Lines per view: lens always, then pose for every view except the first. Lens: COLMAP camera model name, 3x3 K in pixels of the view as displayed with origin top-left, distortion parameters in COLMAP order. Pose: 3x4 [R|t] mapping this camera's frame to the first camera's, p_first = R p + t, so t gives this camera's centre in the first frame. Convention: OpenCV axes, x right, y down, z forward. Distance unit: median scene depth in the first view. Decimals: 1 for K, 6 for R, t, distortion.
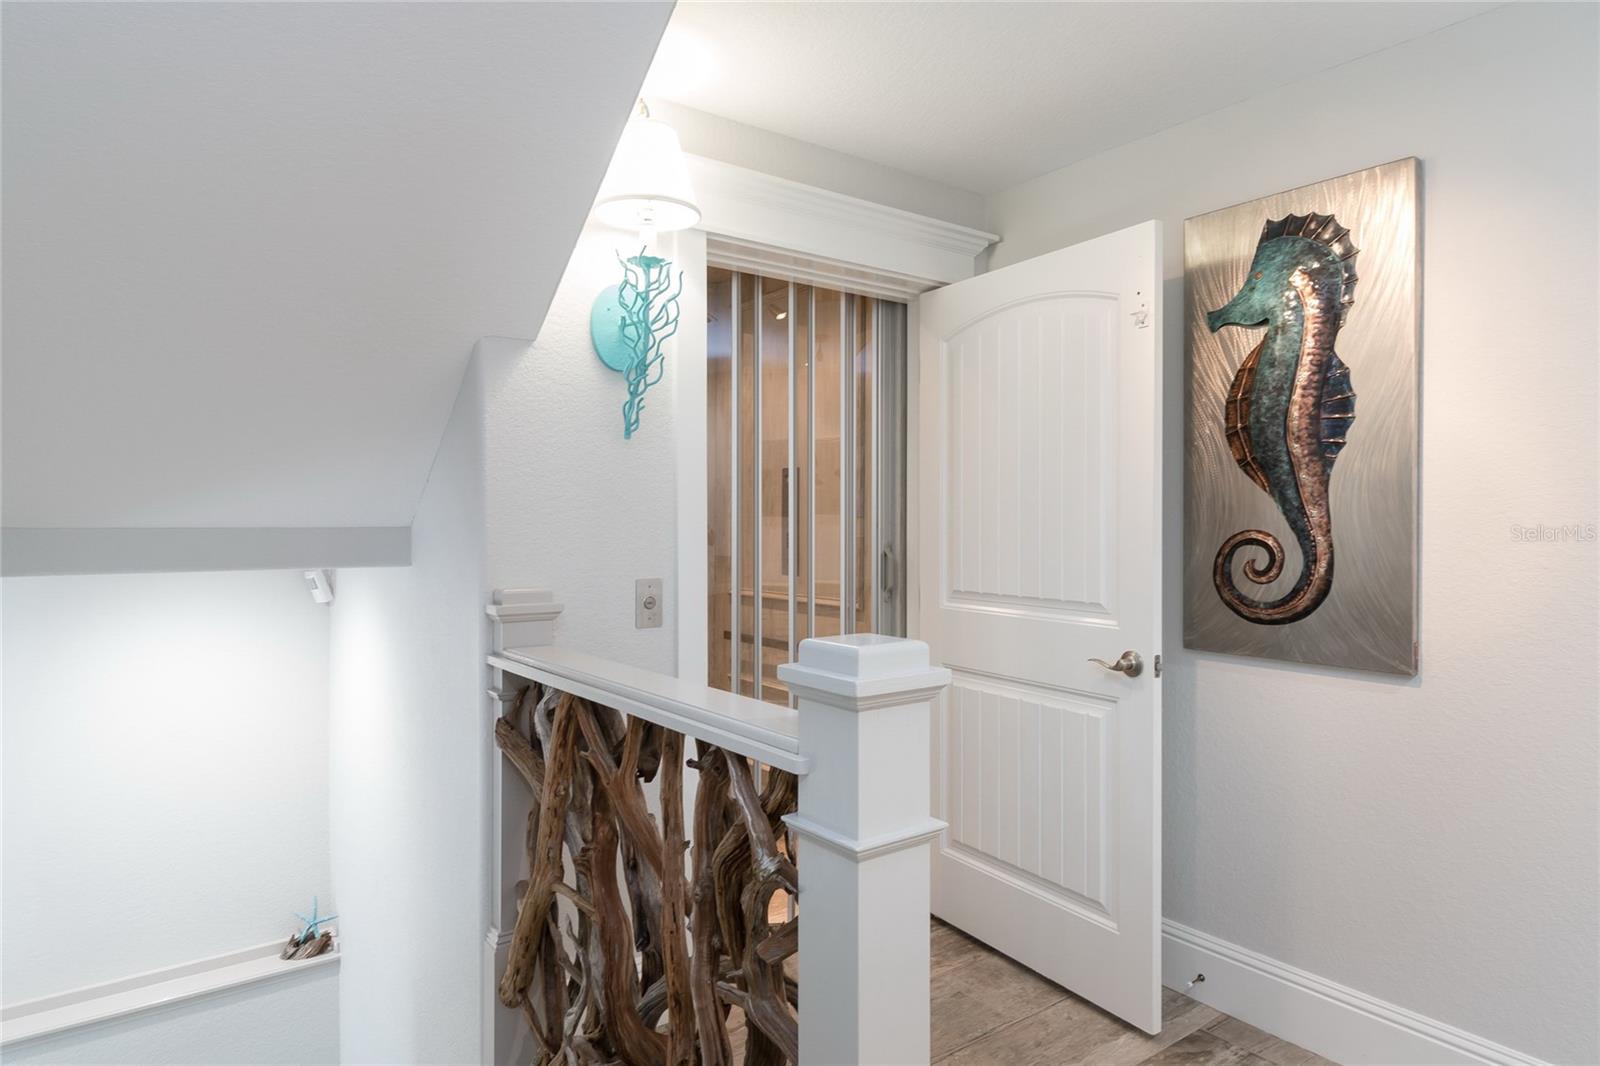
lens RADIAL K [[927.6, 0, 810.2], [0, 927.6, 523.9], [0, 0, 1]] dist [0.004196, 0.001308]
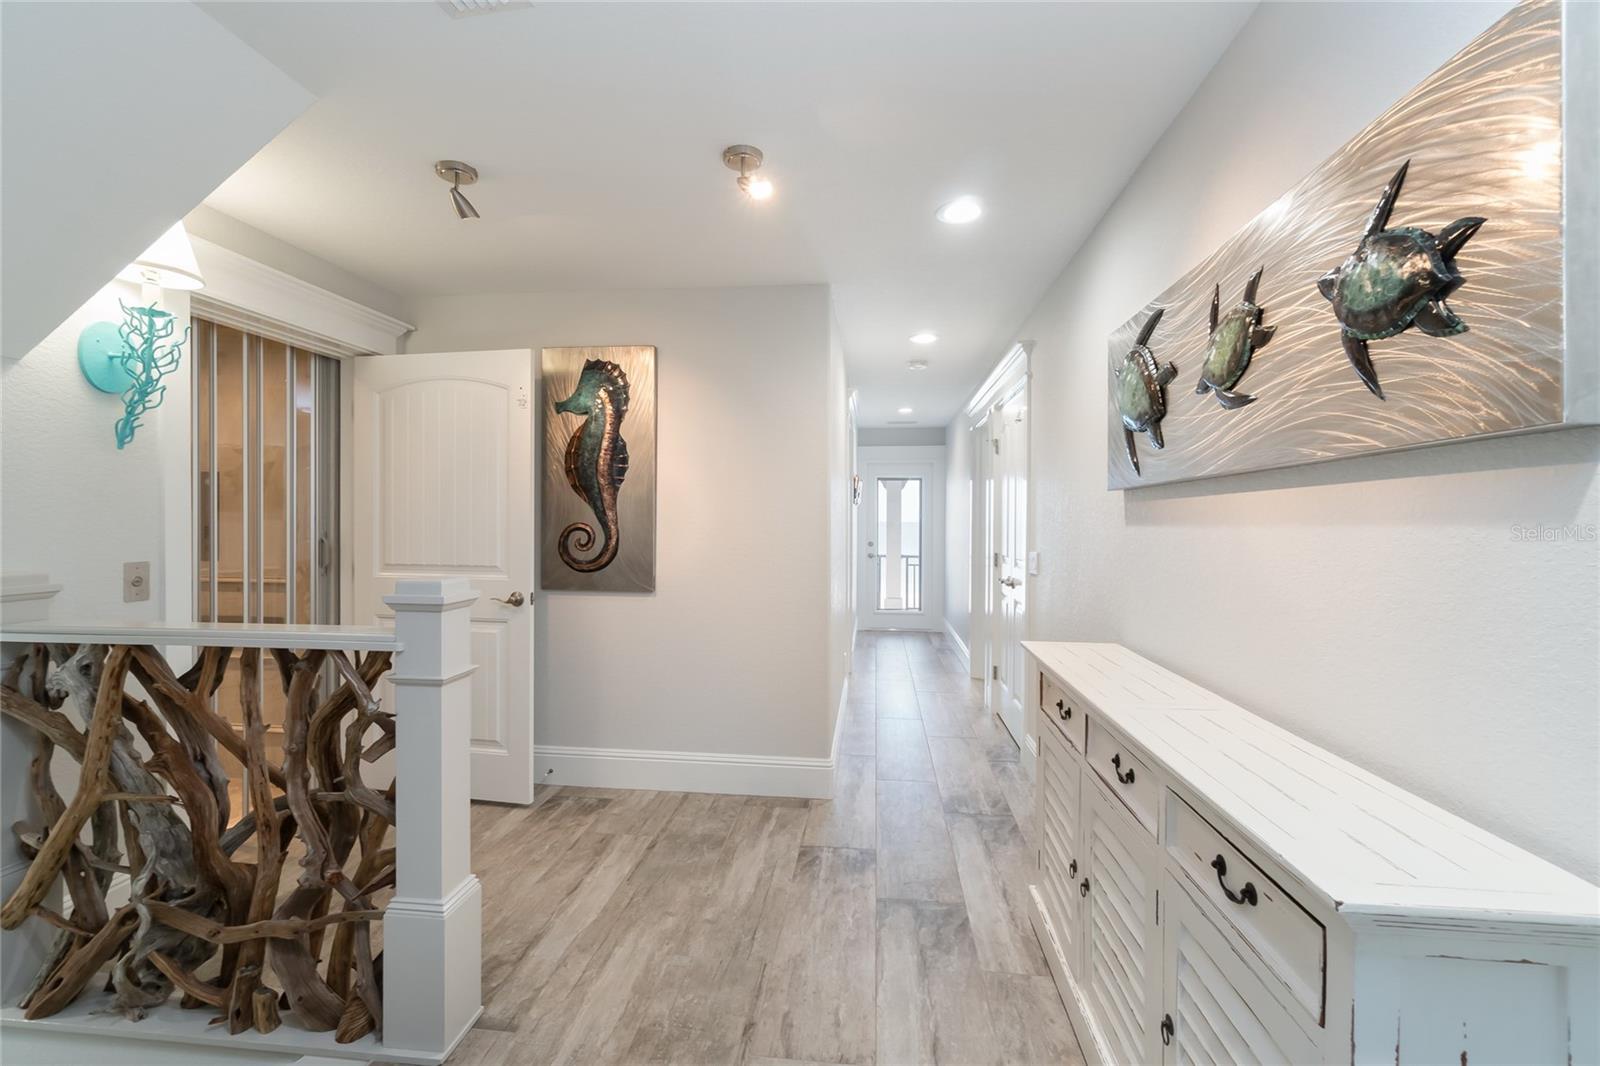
lens RADIAL K [[693.5, 0, 799.3], [0, 693.5, 525.8], [0, 0, 1]] dist [-0.001566, 0.001171]
pose [[0.681121, -0.003188, 0.732164, -0.249918], [-0.002923, 0.999971, 0.007074, 0.001558], [-0.732165, -0.006958, 0.681092, -0.283307]]
